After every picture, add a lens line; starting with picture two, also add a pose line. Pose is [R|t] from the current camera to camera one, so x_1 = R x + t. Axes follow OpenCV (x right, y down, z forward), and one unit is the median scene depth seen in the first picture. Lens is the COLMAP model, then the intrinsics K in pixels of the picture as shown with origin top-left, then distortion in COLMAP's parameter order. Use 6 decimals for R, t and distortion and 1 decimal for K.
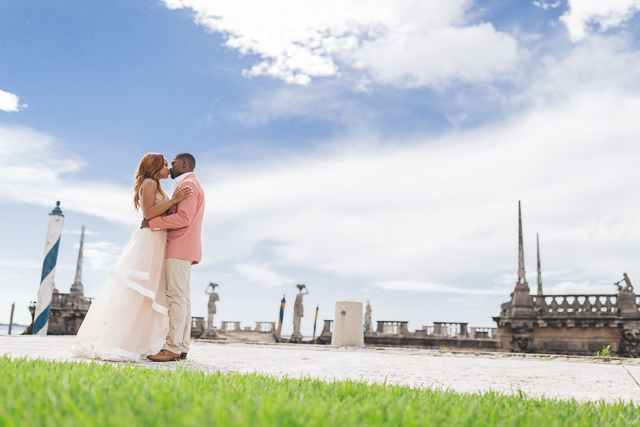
lens RADIAL K [[640.9, 0, 321.3], [0, 640.9, 212.5], [0, 0, 1]] dist [0.006573, 0.000000]
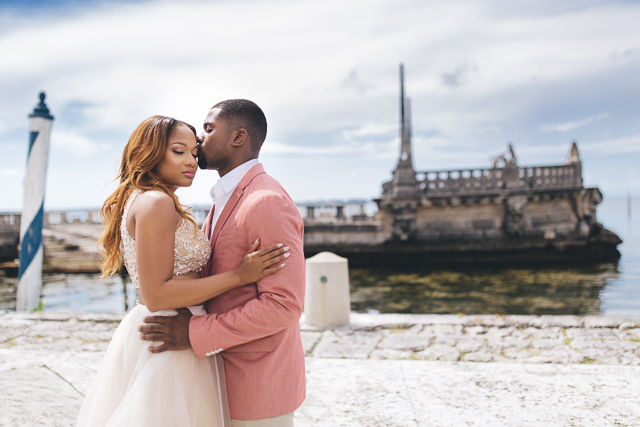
lens RADIAL K [[699.6, 0, 318.6], [0, 699.6, 214.8], [0, 0, 1]] dist [-0.014236, 0.000000]
pose [[0.968943, -0.059987, 0.239899, -0.041581], [0.008966, 0.978016, 0.208338, -0.018013], [-0.247122, -0.199717, 0.948179, 0.094317]]
